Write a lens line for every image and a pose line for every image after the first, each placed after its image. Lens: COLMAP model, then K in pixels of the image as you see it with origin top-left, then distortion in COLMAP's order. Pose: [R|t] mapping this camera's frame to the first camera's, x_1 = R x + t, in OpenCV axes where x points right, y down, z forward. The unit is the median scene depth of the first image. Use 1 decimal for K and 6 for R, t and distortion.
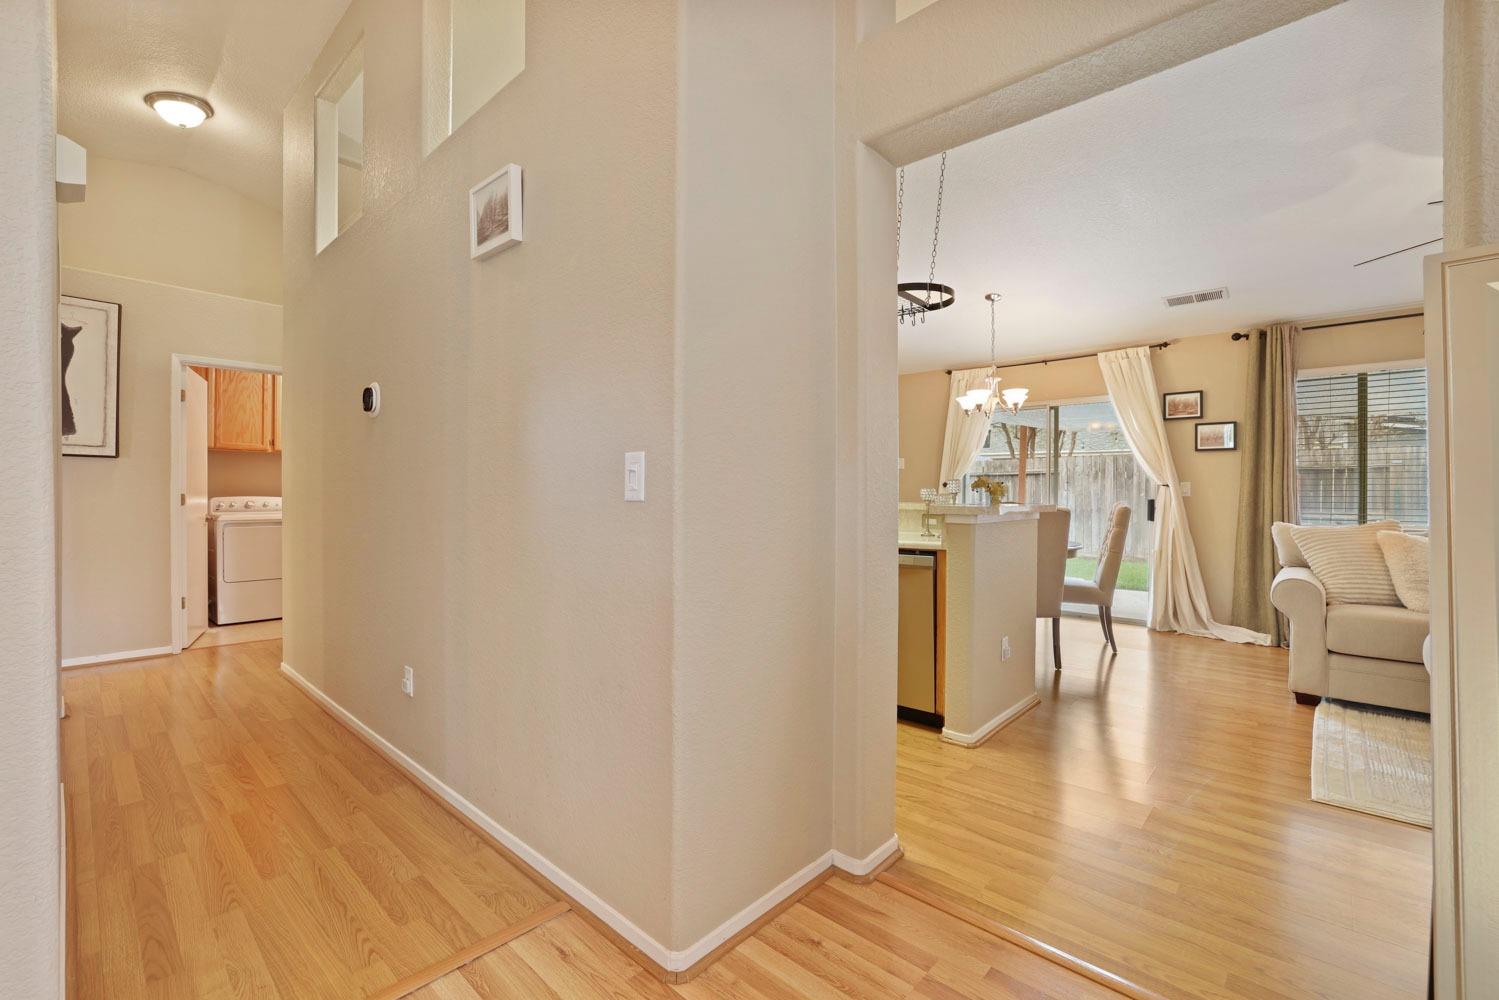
lens RADIAL K [[639.3, 0, 743.7], [0, 639.3, 497.8], [0, 0, 1]] dist [-0.033061, 0.008911]
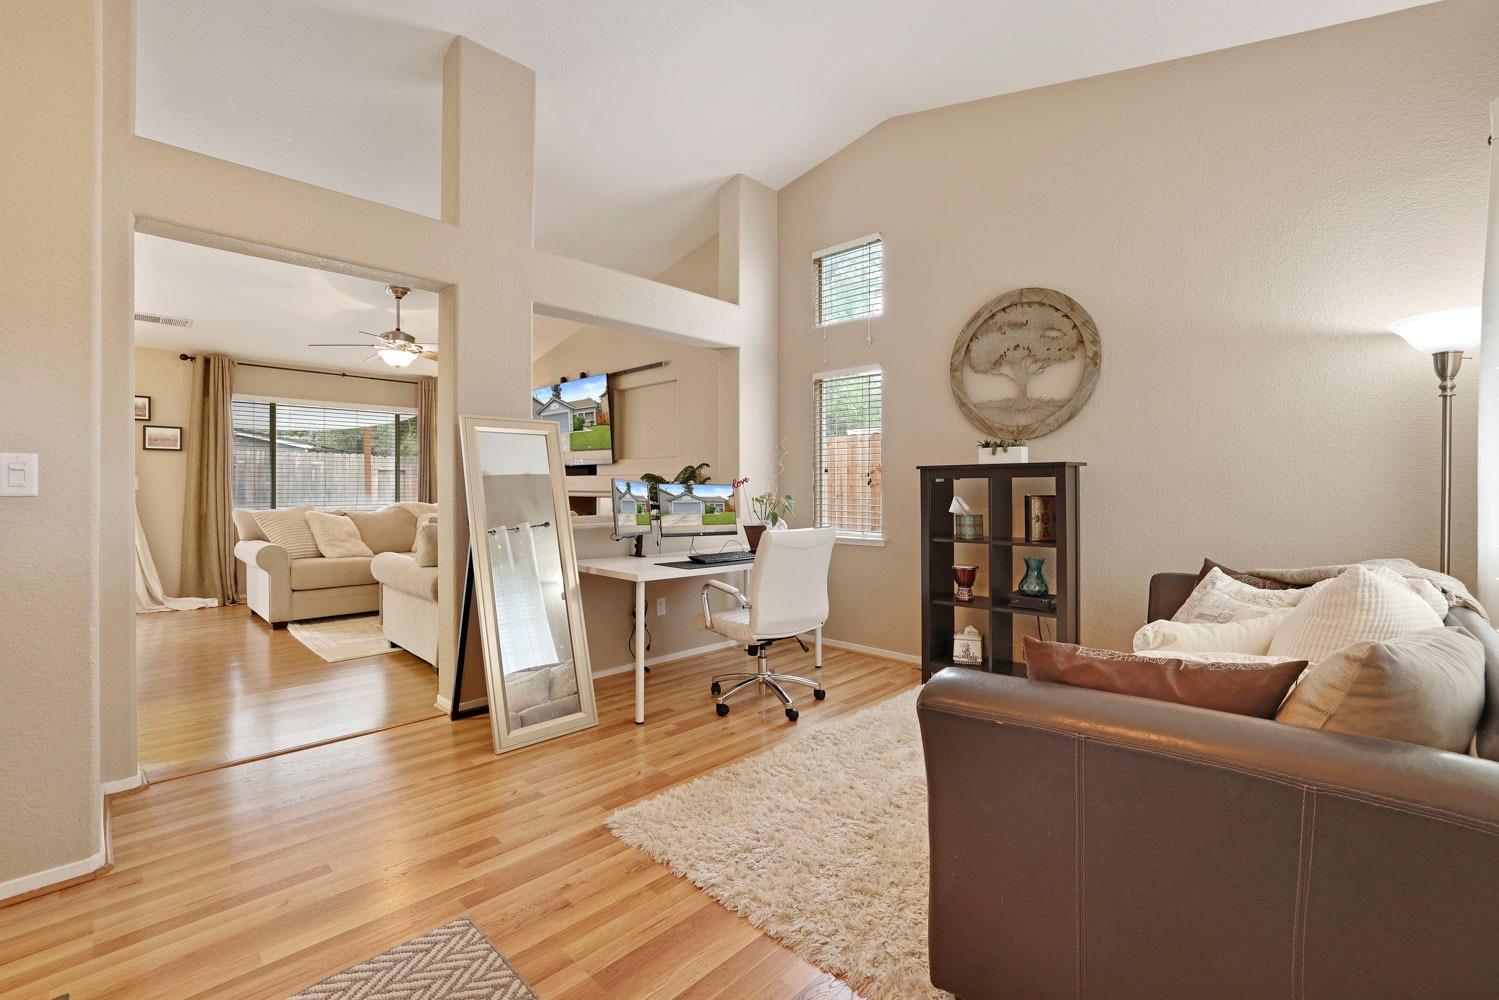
lens RADIAL K [[639.3, 0, 745.9], [0, 639.3, 482.4], [0, 0, 1]] dist [-0.033061, 0.008911]
pose [[0.023572, 0.004490, 0.999712, -0.381033], [0.009135, 0.999947, -0.004706, -0.001045], [-0.999680, 0.009244, 0.023530, -0.100418]]
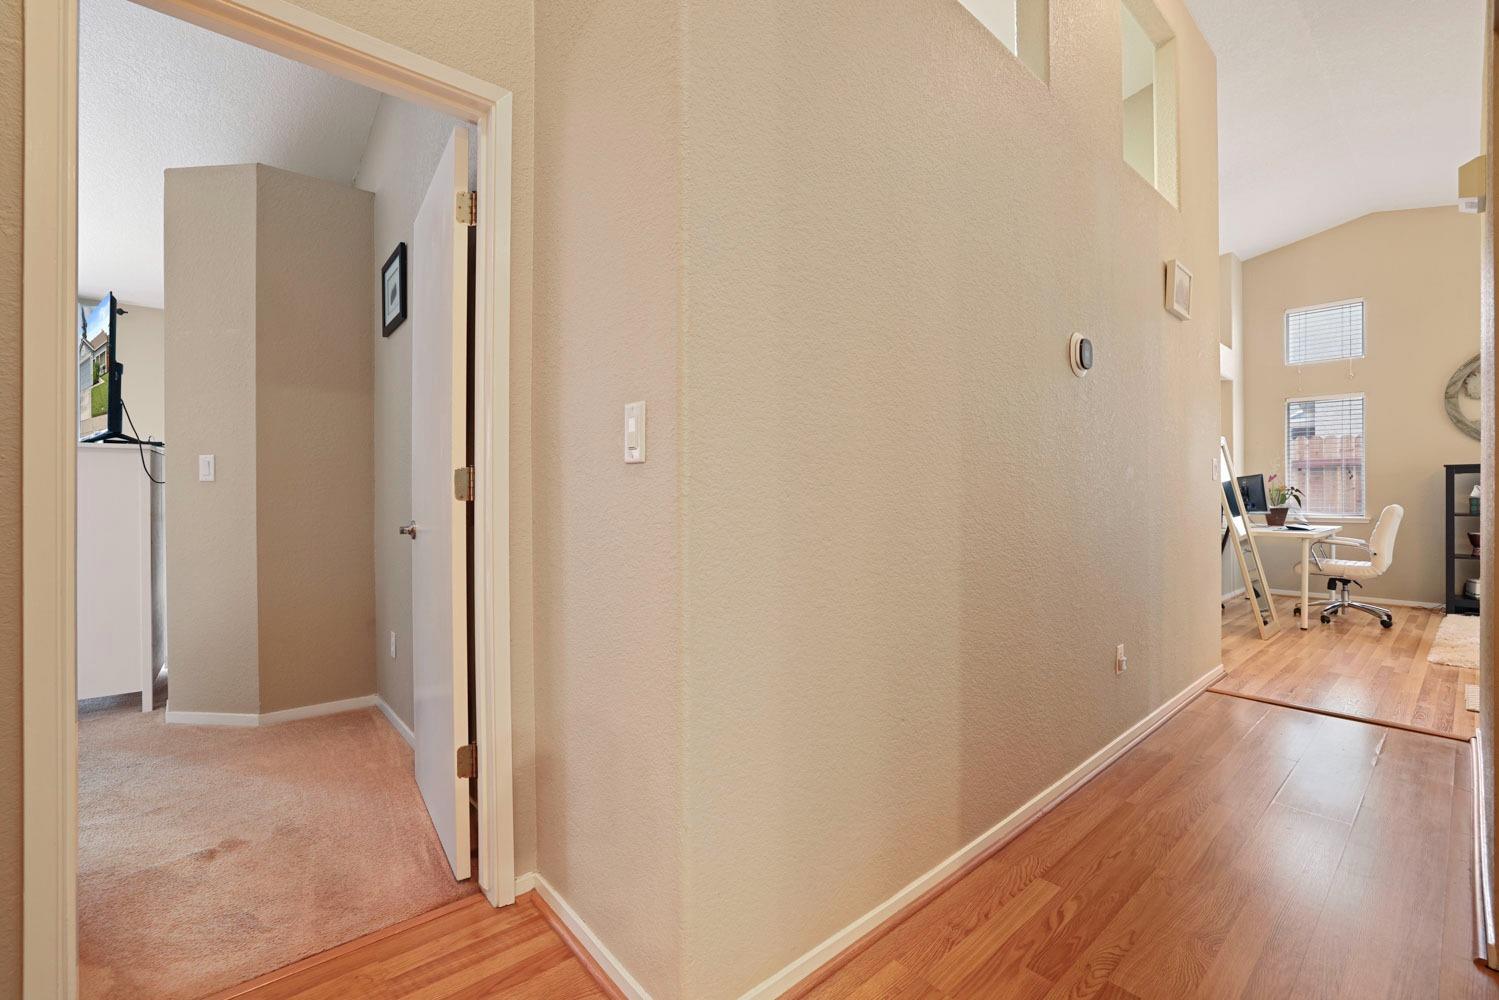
lens RADIAL K [[639.3, 0, 743.3], [0, 639.3, 493.5], [0, 0, 1]] dist [-0.033061, 0.008911]
pose [[0.114994, -0.000617, 0.993366, -0.802675], [0.012664, 0.999919, -0.000845, 0.012365], [-0.993286, 0.012677, 0.114992, 0.744440]]
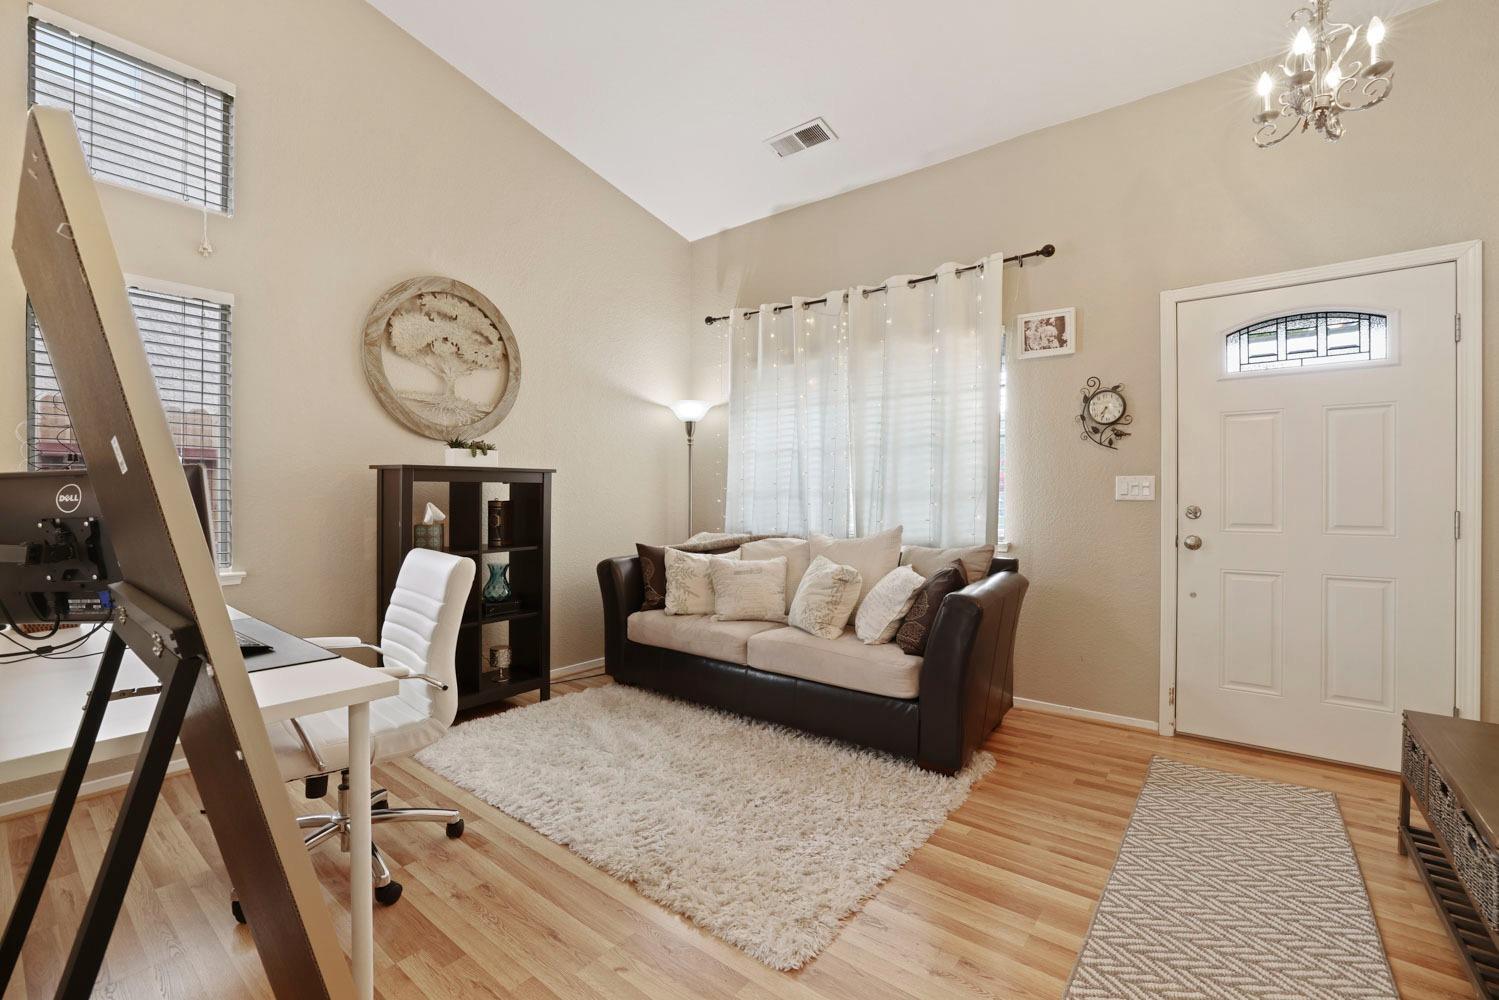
lens RADIAL K [[639.3, 0, 742.3], [0, 639.3, 497.9], [0, 0, 1]] dist [-0.033061, 0.008911]
pose [[-0.997651, -0.003122, -0.068433, 0.079806], [-0.004127, 0.999886, 0.014545, -0.001169], [0.068379, 0.014793, -0.997550, 0.290818]]
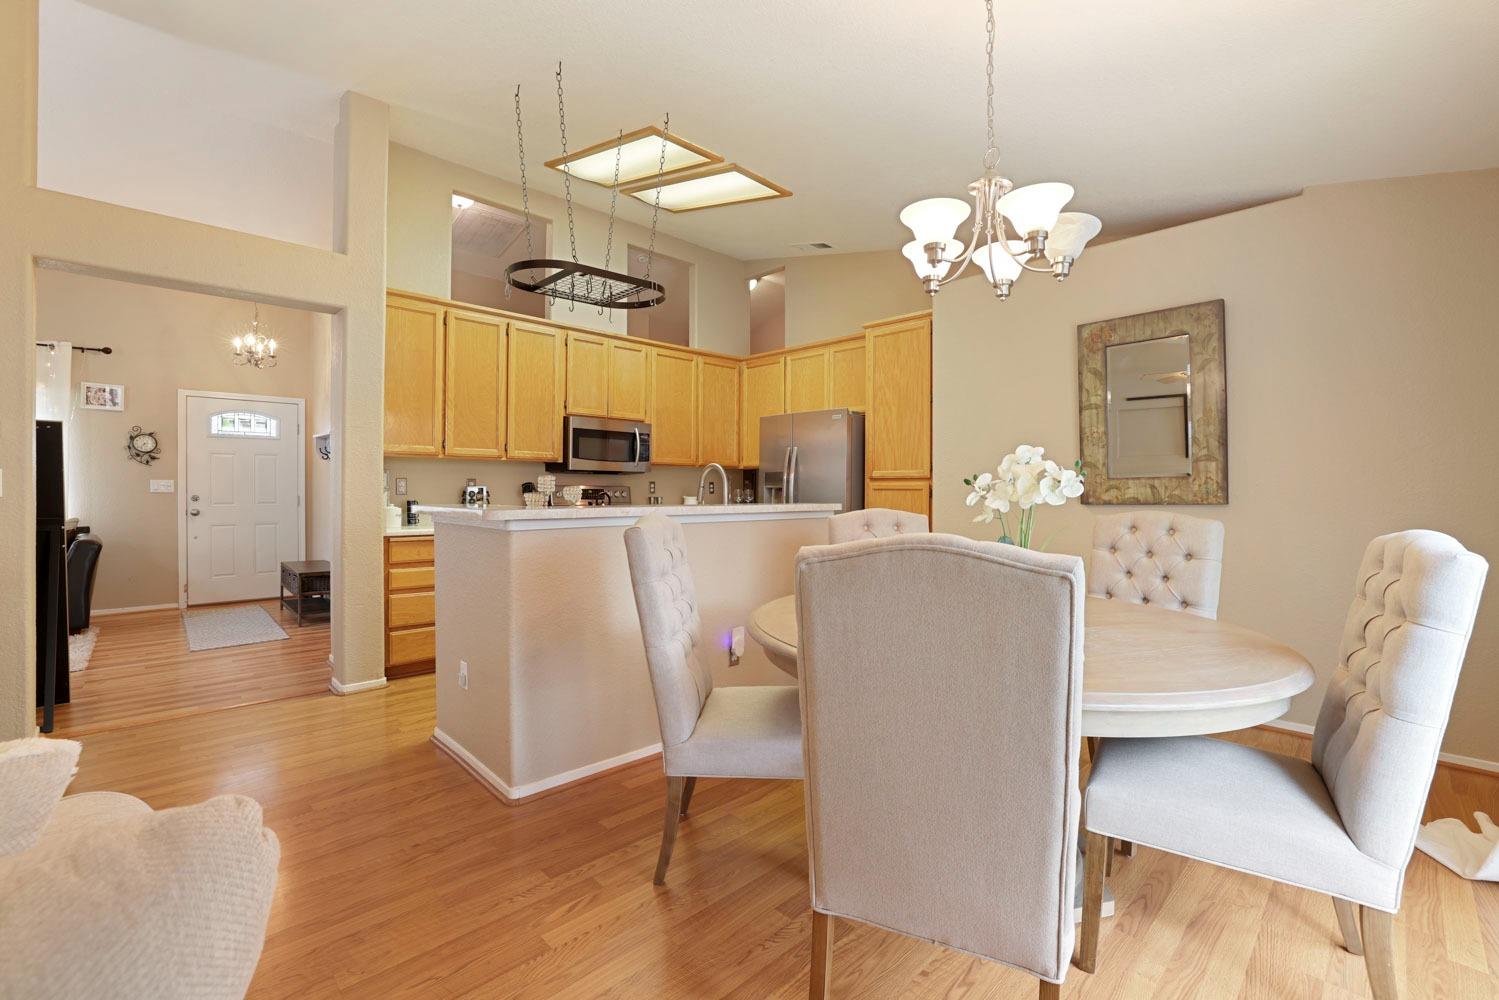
lens RADIAL K [[639.3, 0, 749.0], [0, 639.3, 493.0], [0, 0, 1]] dist [-0.033061, 0.008911]
pose [[-0.061418, 0.004692, -0.998101, 0.763961], [-0.011839, 0.999915, 0.005429, -0.010215], [0.998042, 0.012149, -0.061357, 0.879964]]
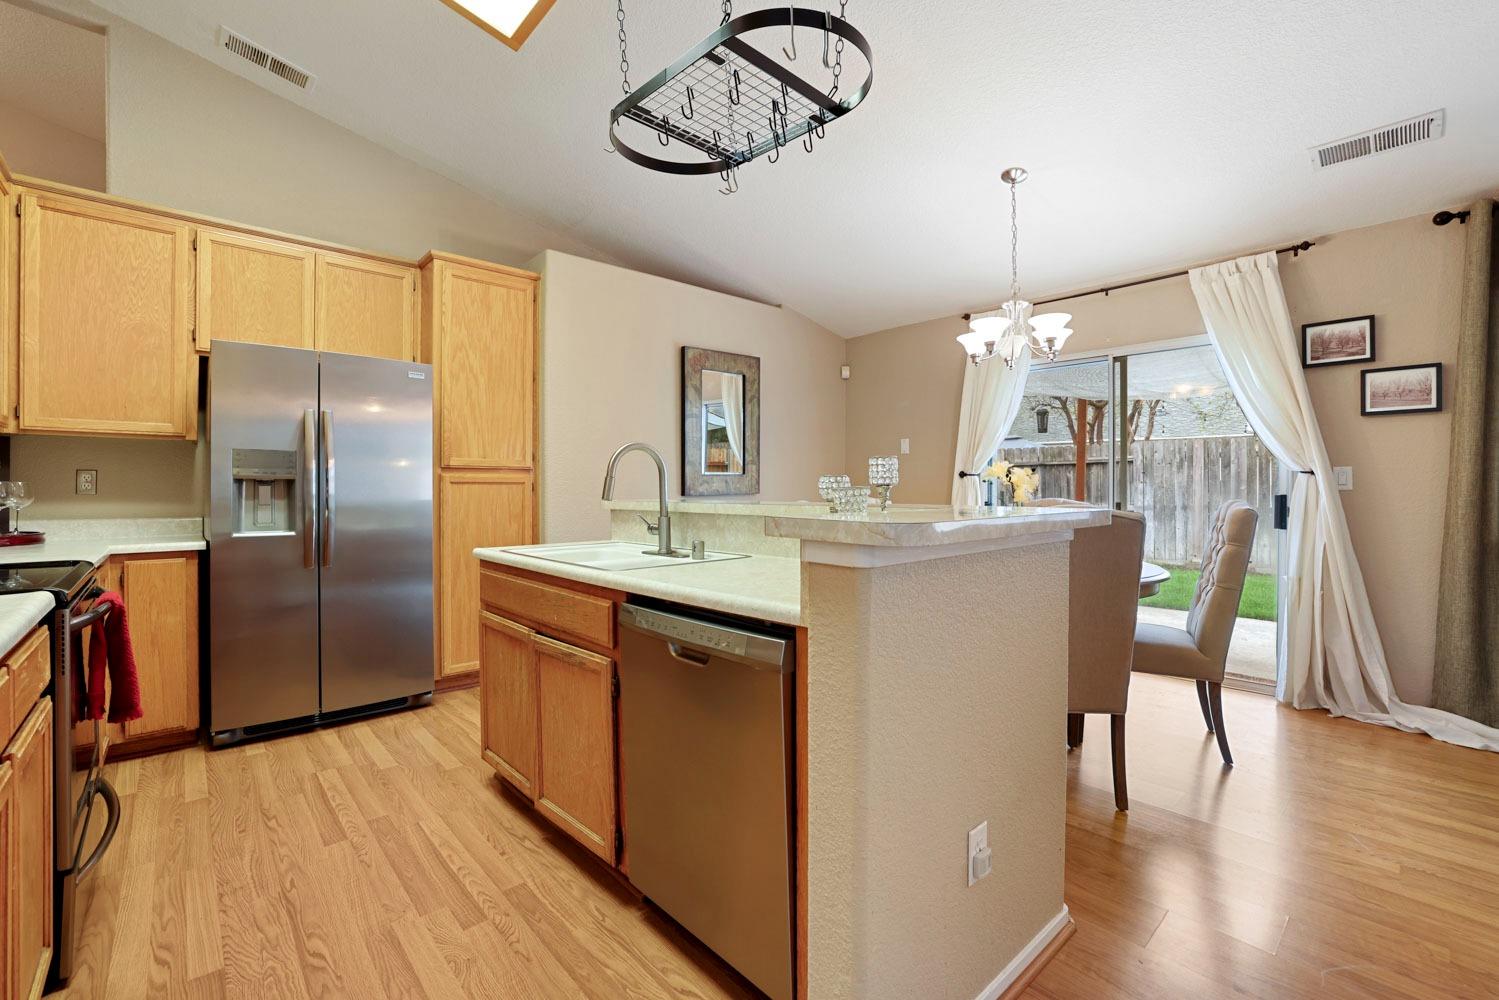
lens RADIAL K [[639.3, 0, 738.5], [0, 639.3, 492.0], [0, 0, 1]] dist [-0.033061, 0.008911]
pose [[0.995042, -0.003252, -0.099405, 0.182464], [0.003136, 0.999994, -0.001328, -0.001303], [0.099409, 0.001010, 0.995046, 0.350444]]
